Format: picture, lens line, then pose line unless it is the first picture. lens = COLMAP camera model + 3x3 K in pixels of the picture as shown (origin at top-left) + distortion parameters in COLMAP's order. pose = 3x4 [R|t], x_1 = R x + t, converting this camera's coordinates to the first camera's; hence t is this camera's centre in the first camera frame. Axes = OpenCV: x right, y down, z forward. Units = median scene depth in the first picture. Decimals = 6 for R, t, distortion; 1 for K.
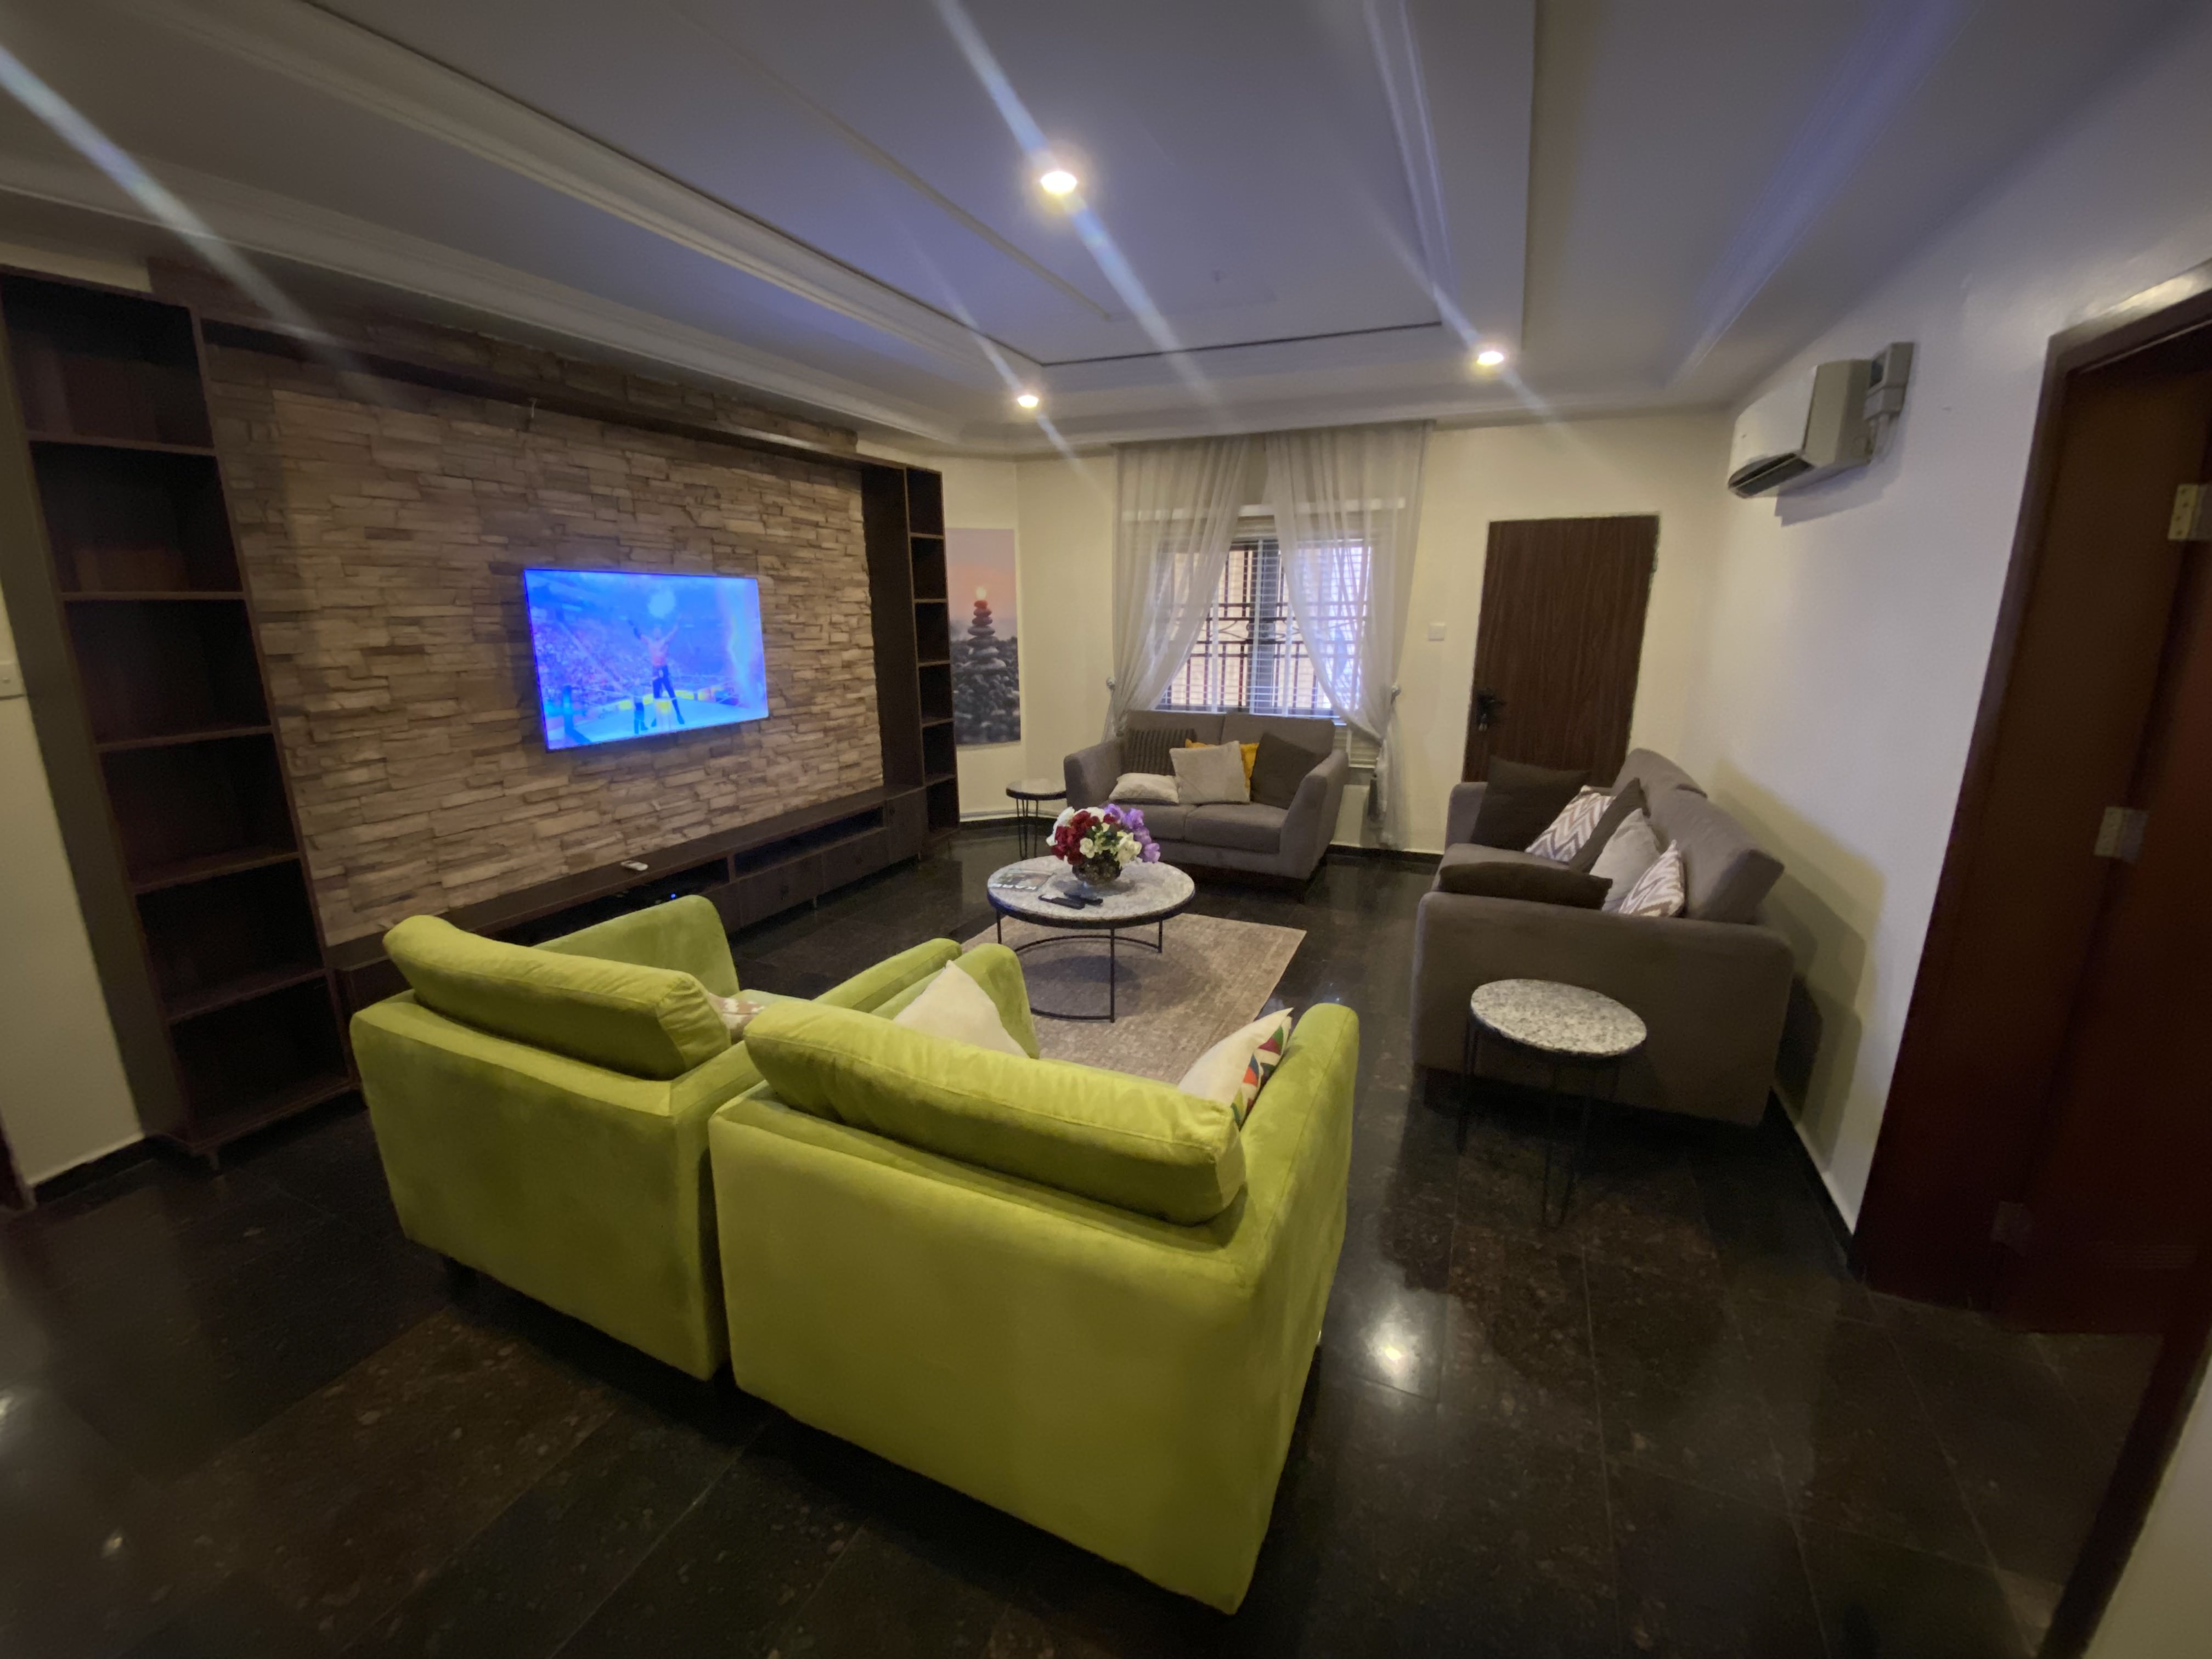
lens RADIAL K [[900.5, 0, 1096.1], [0, 900.5, 835.5], [0, 0, 1]] dist [0.028130, -0.026886]
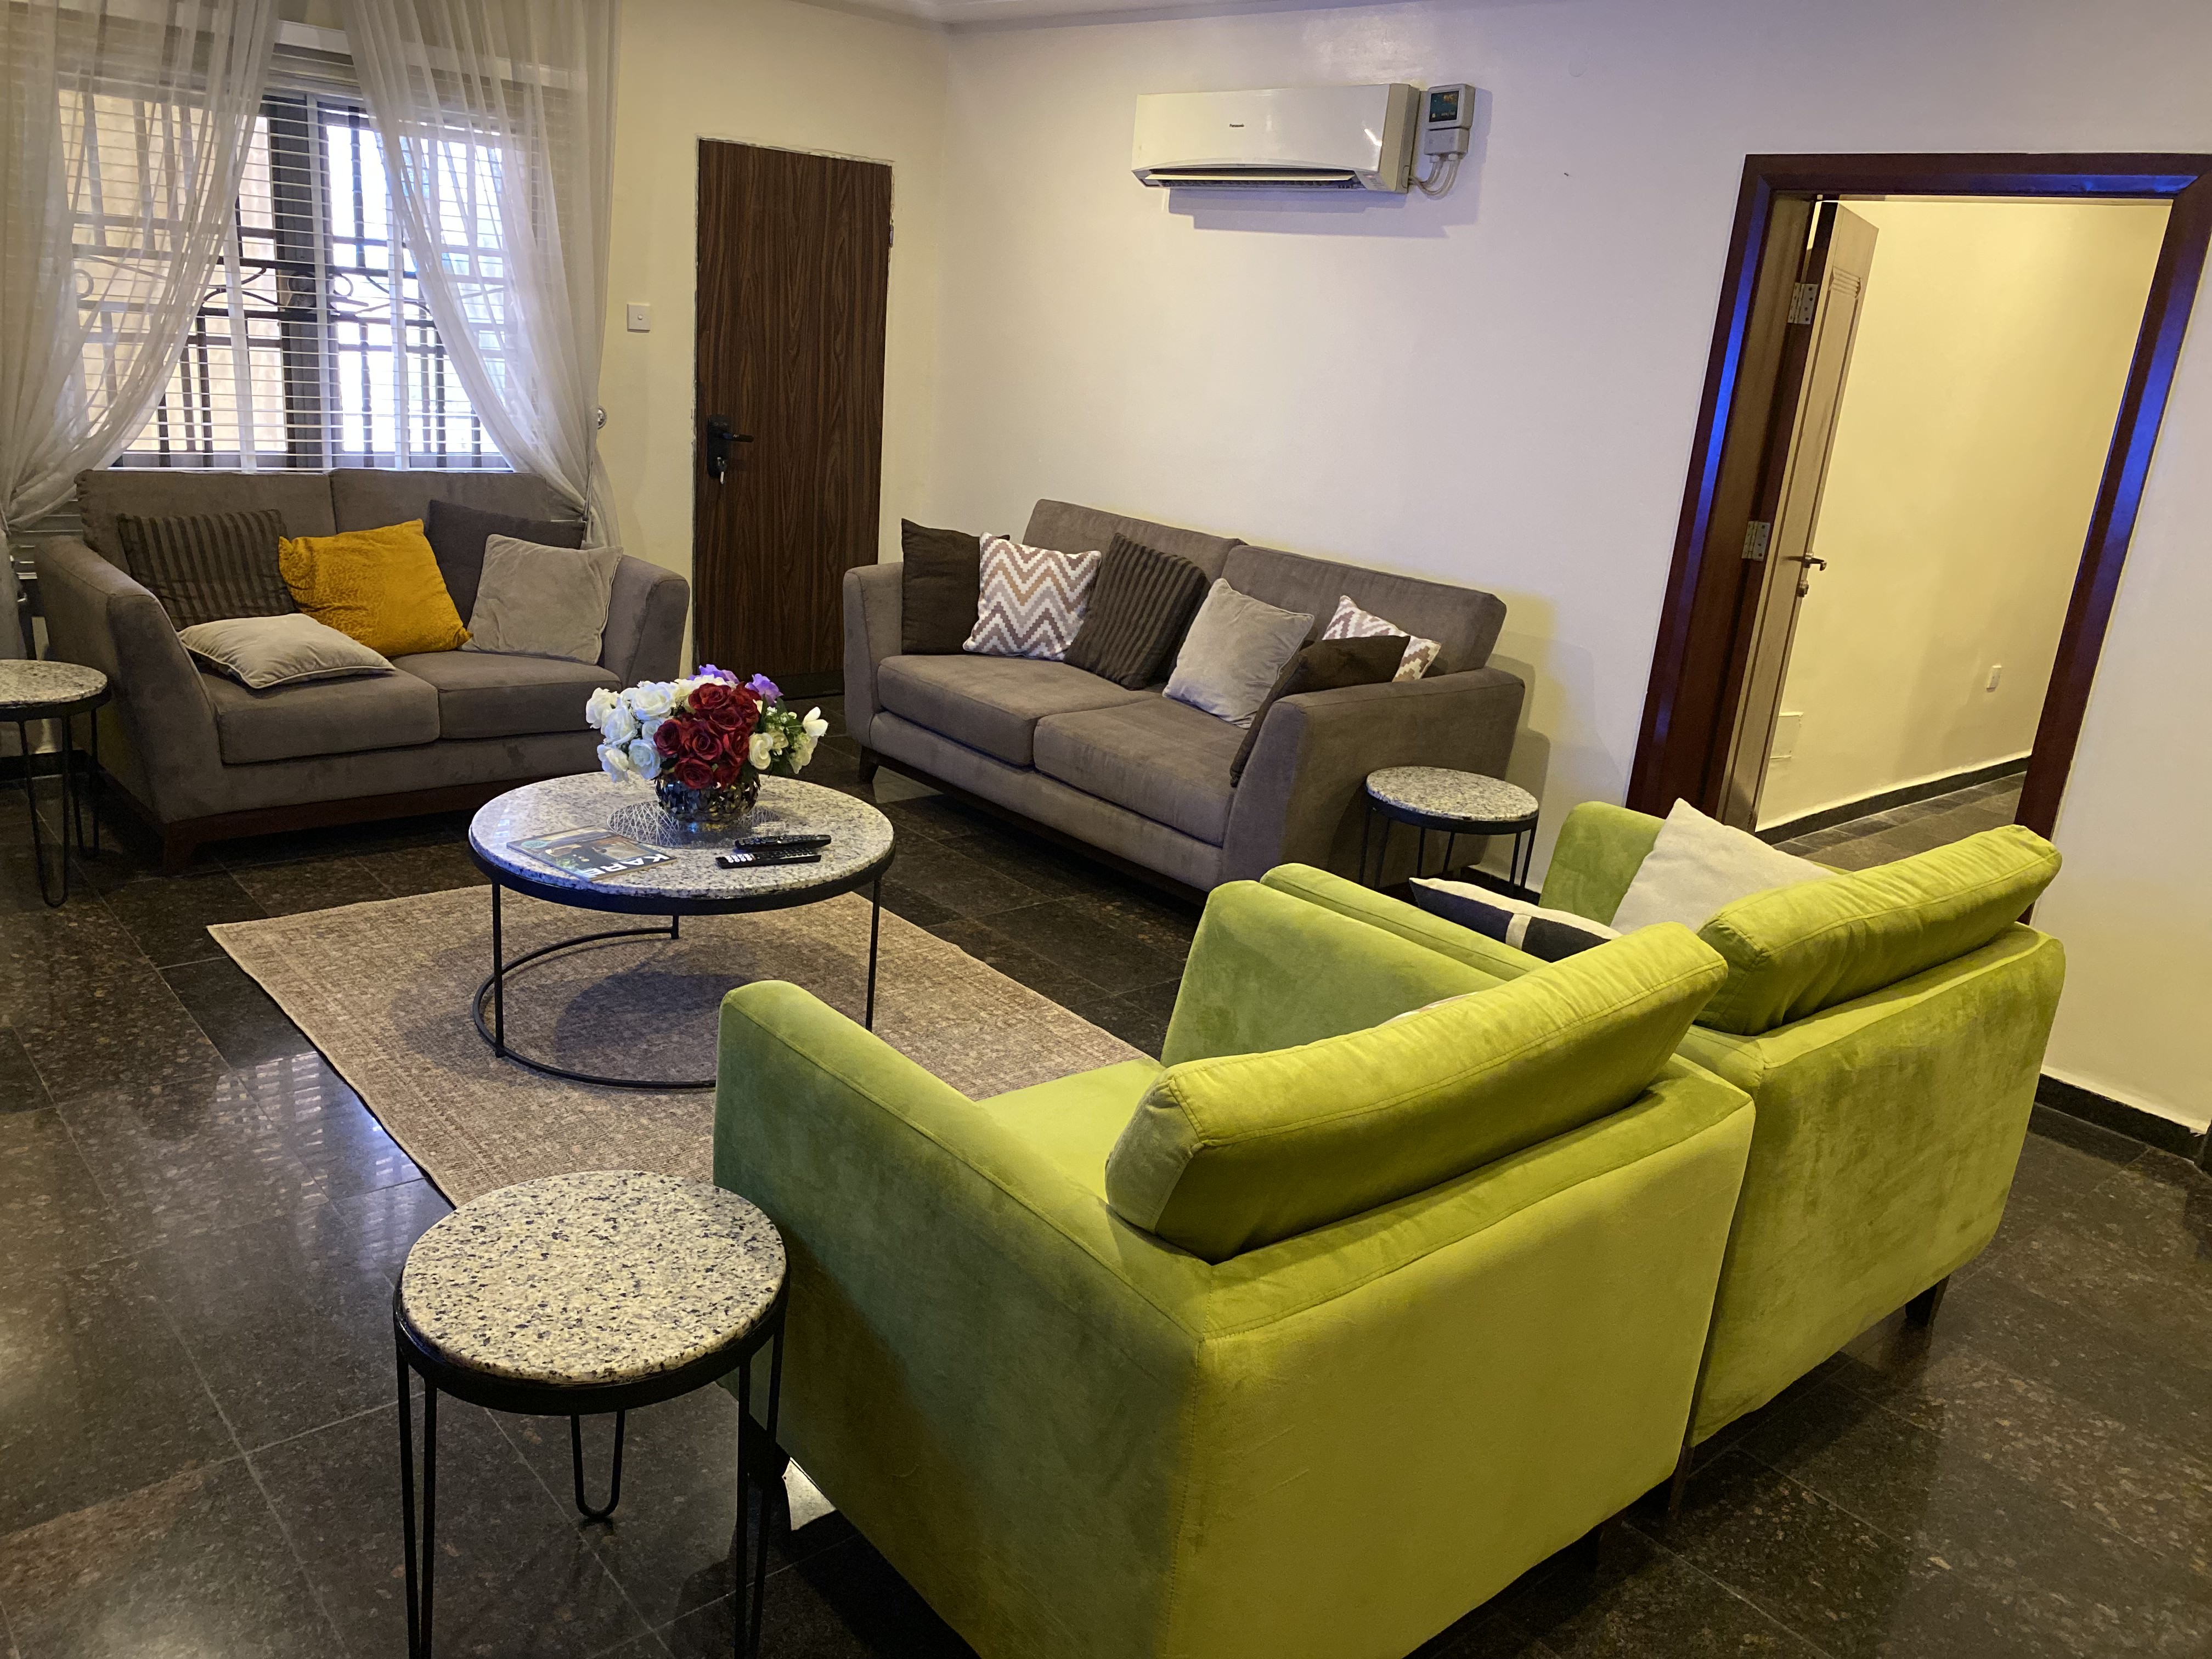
lens RADIAL K [[1693.1, 0, 1092.3], [0, 1693.1, 825.3], [0, 0, 1]] dist [0.042732, -0.054154]
pose [[0.418475, -0.226157, 0.879620, -0.697830], [0.137271, 0.973125, 0.184892, -0.086692], [-0.897795, 0.043374, 0.438273, 0.339604]]
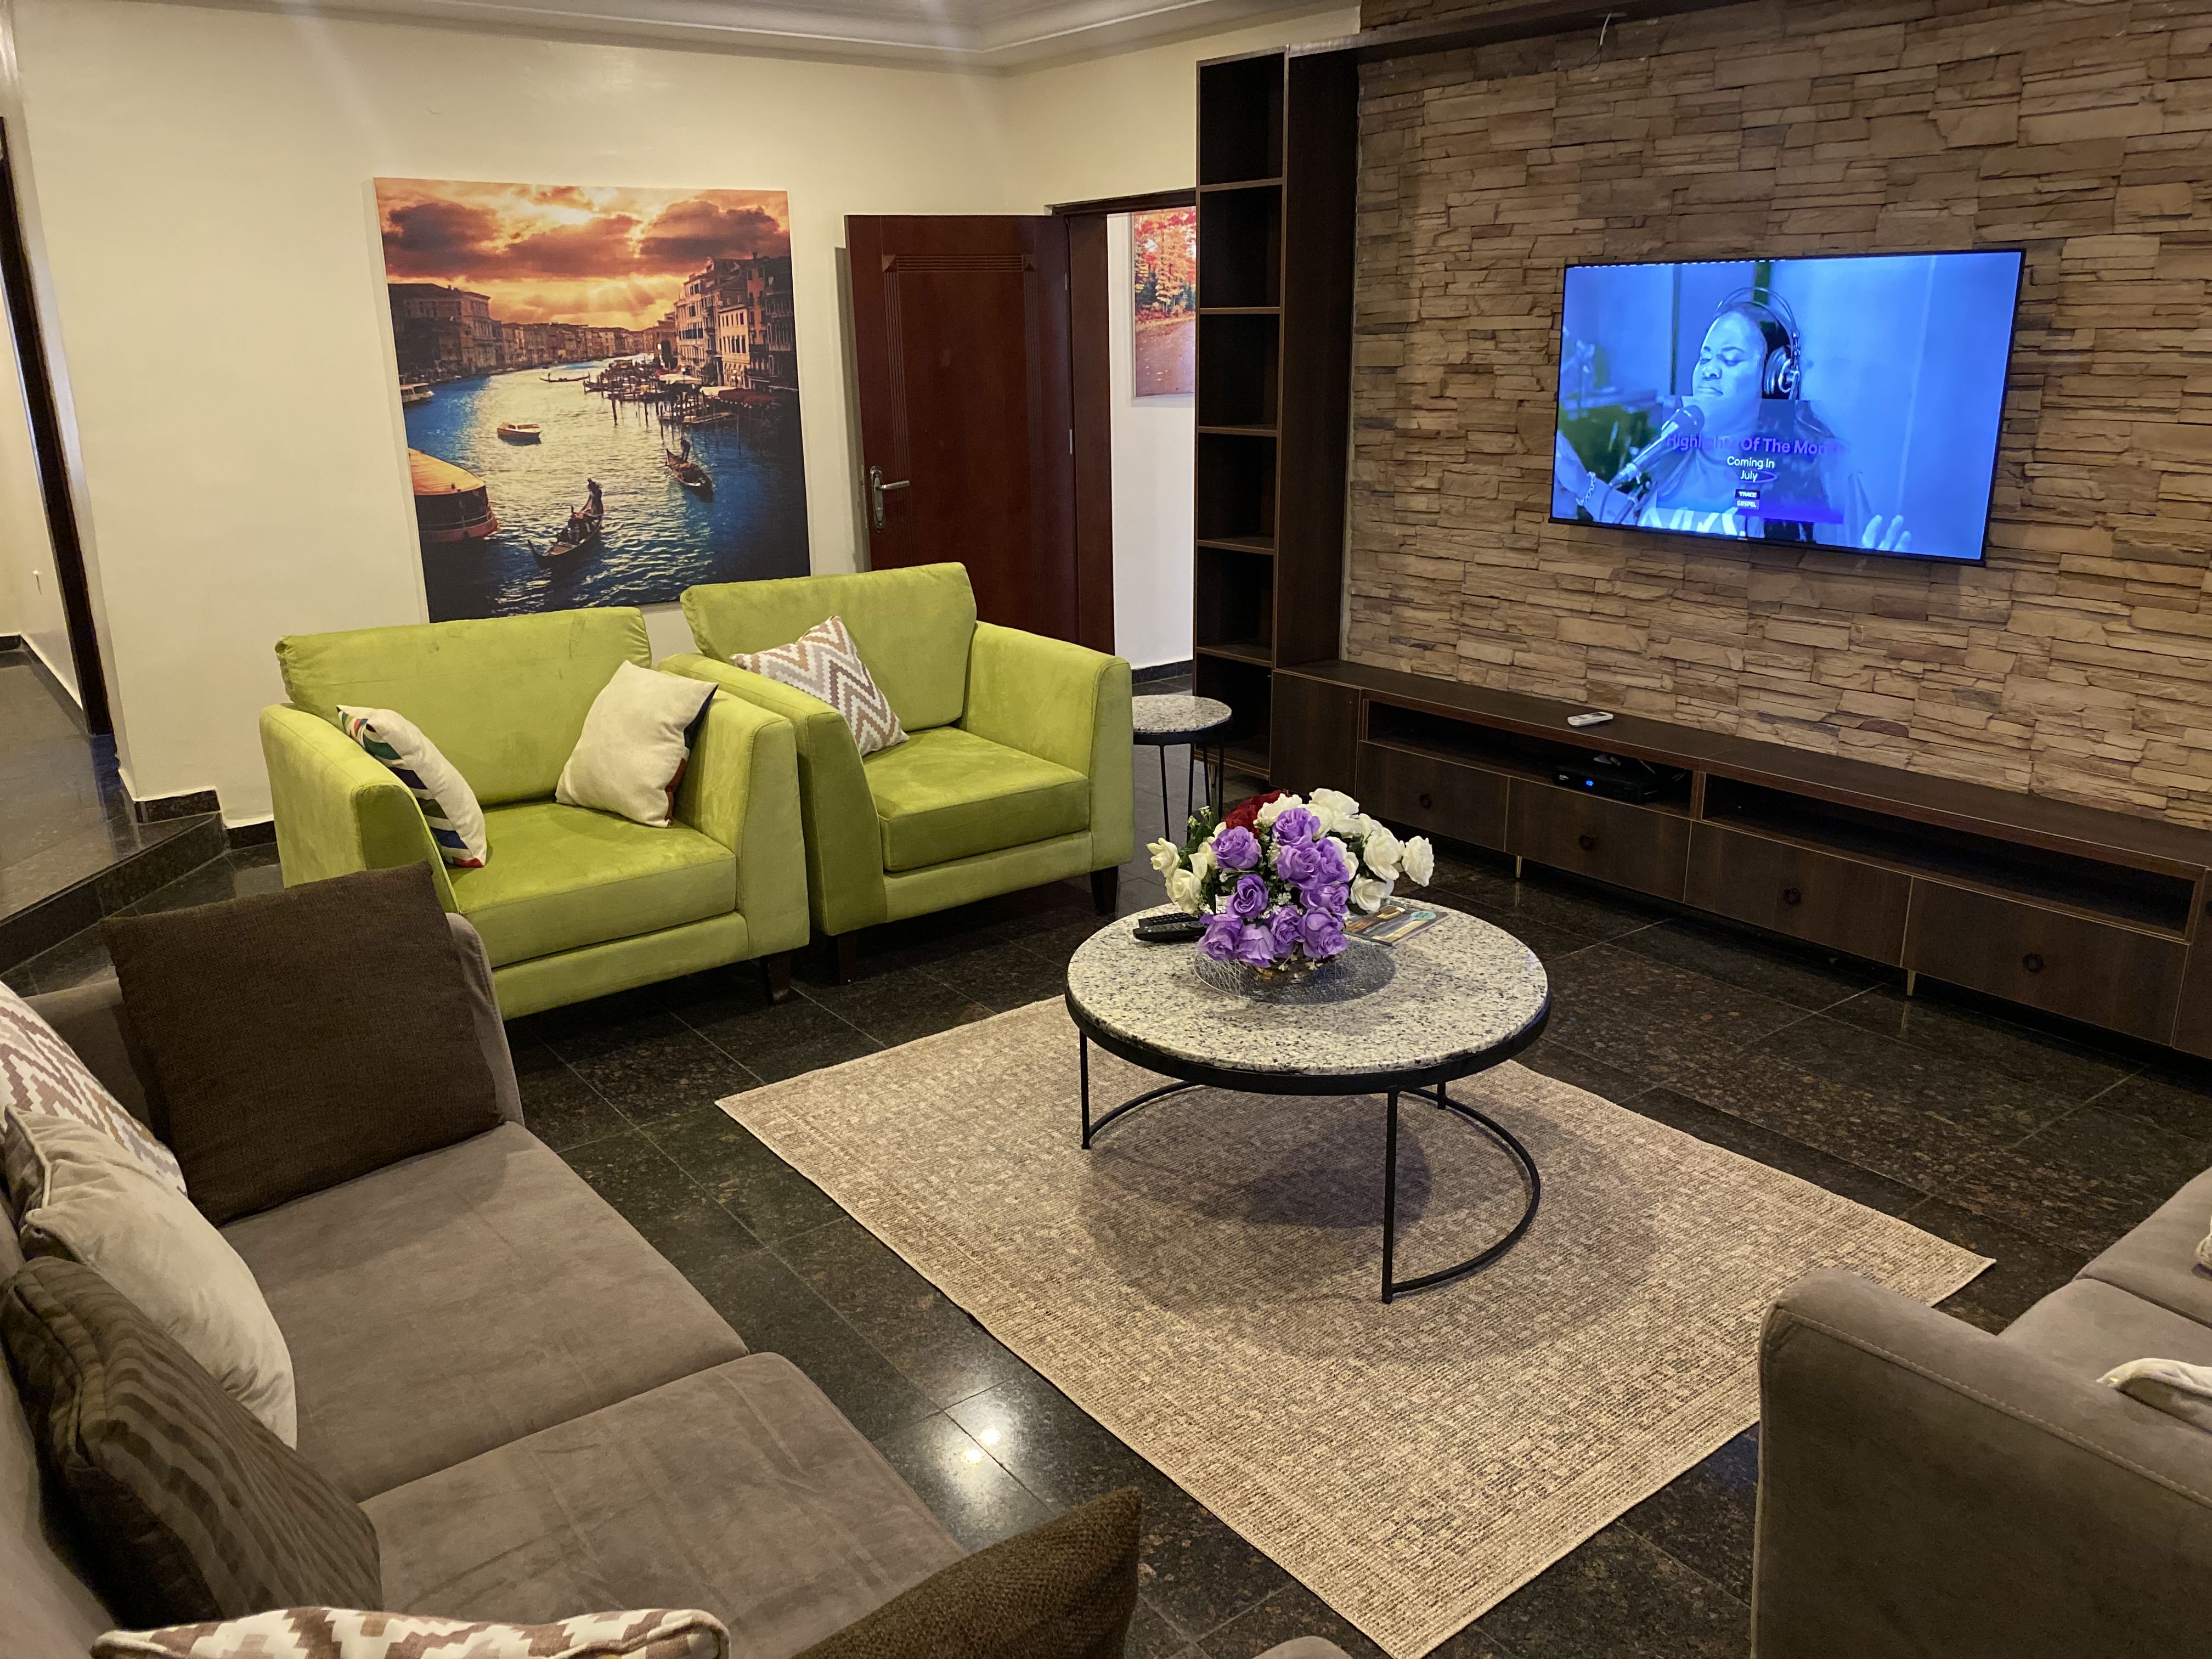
lens RADIAL K [[1704.0, 0, 1106.0], [0, 1704.0, 829.5], [0, 0, 1]] dist [0.001005, -0.005361]
pose [[-0.477365, 0.265453, -0.837650, 0.655779], [-0.197878, 0.896317, 0.396813, -0.290981], [0.856135, 0.355177, -0.375343, 1.104986]]
